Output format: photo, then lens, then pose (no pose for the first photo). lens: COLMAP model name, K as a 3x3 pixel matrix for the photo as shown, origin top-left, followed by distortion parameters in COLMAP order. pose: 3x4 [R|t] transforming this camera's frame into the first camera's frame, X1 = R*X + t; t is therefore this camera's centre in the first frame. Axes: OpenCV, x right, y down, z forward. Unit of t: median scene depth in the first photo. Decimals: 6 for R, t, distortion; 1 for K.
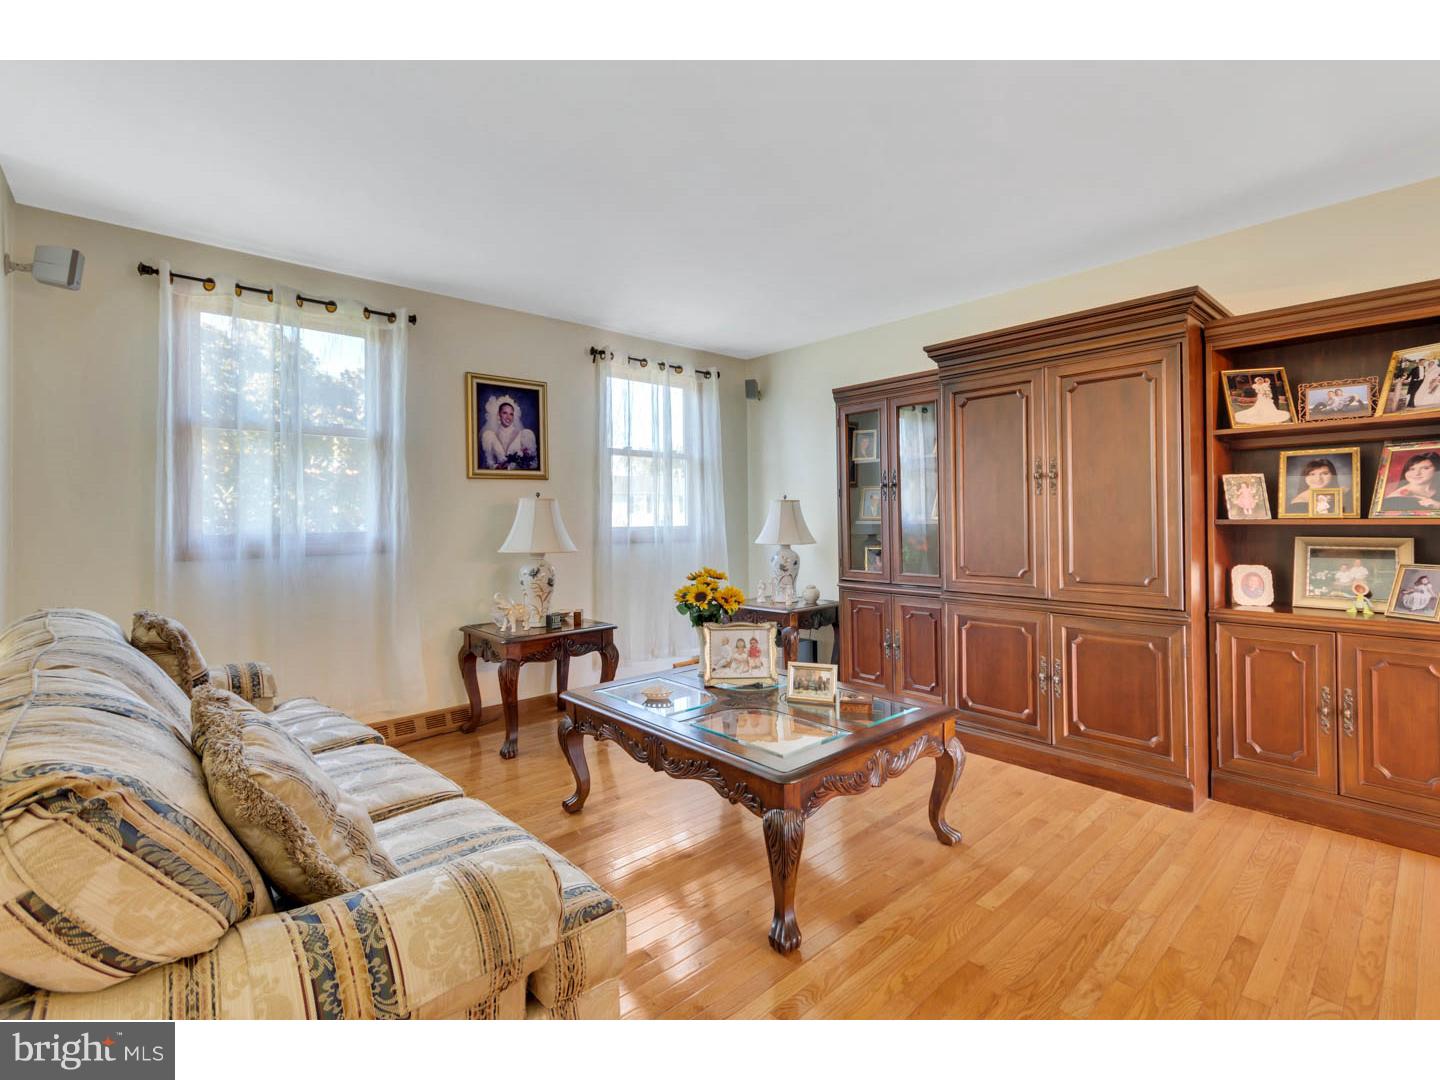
lens RADIAL K [[657.3, 0, 728.8], [0, 657.3, 527.6], [0, 0, 1]] dist [0.005728, 0.000015]
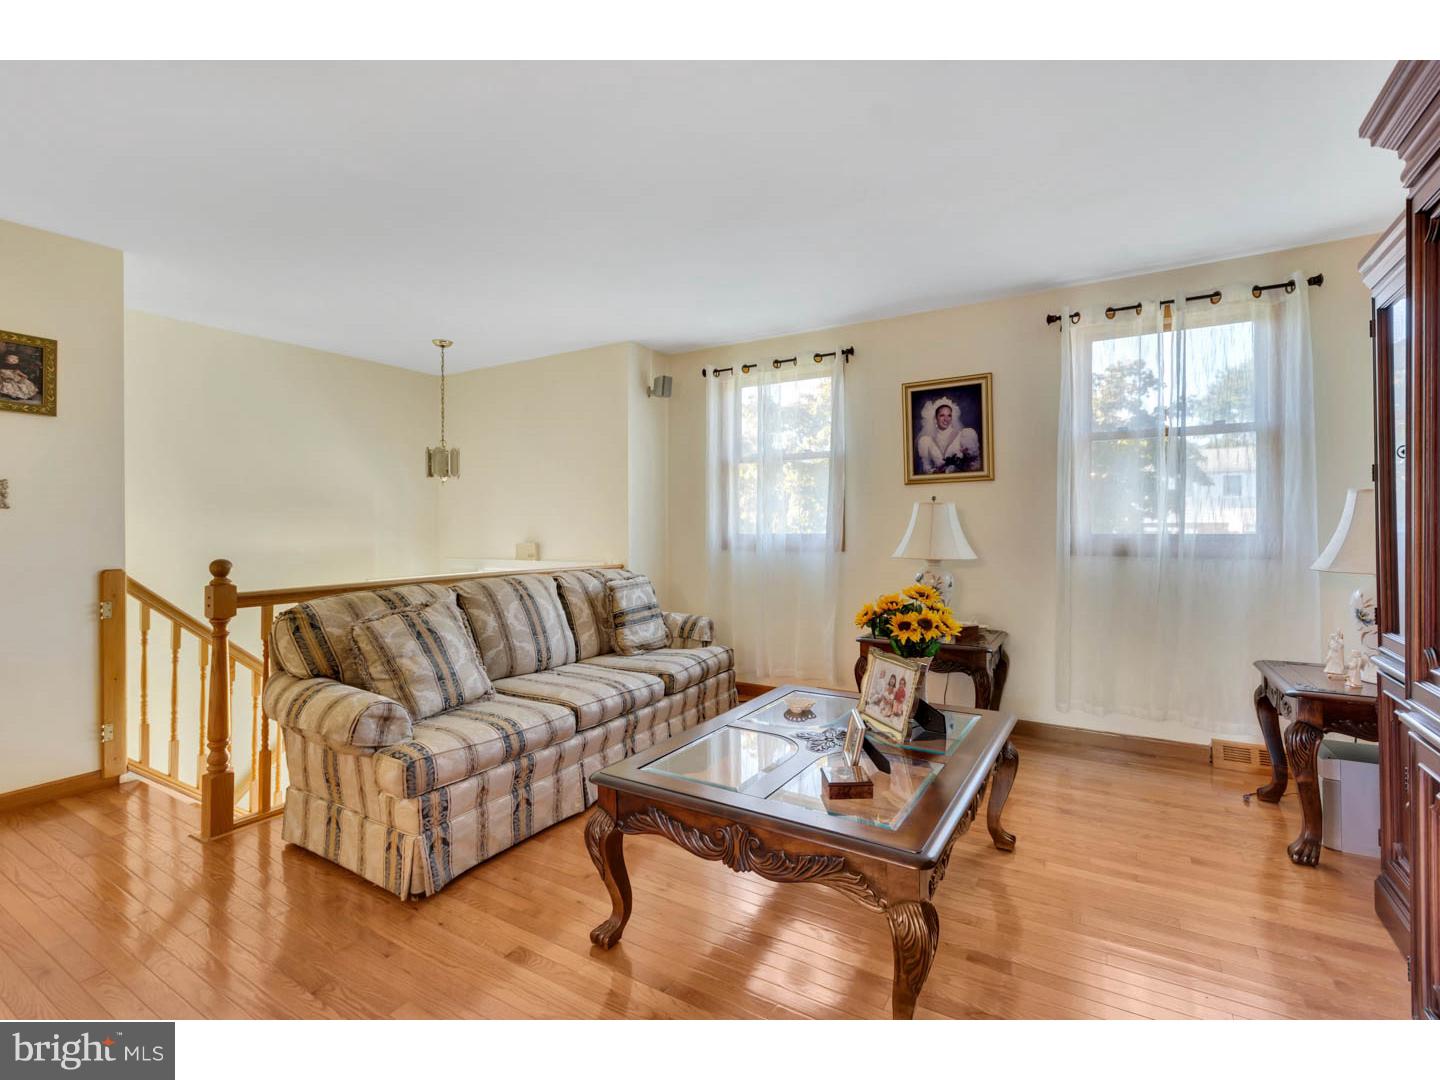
lens RADIAL K [[657.3, 0, 728.1], [0, 657.3, 530.8], [0, 0, 1]] dist [0.005728, 0.000015]
pose [[0.289517, 0.011239, -0.957107, 0.506996], [-0.016919, 0.999835, 0.006623, -0.003371], [0.957023, 0.014276, 0.289659, 0.411653]]
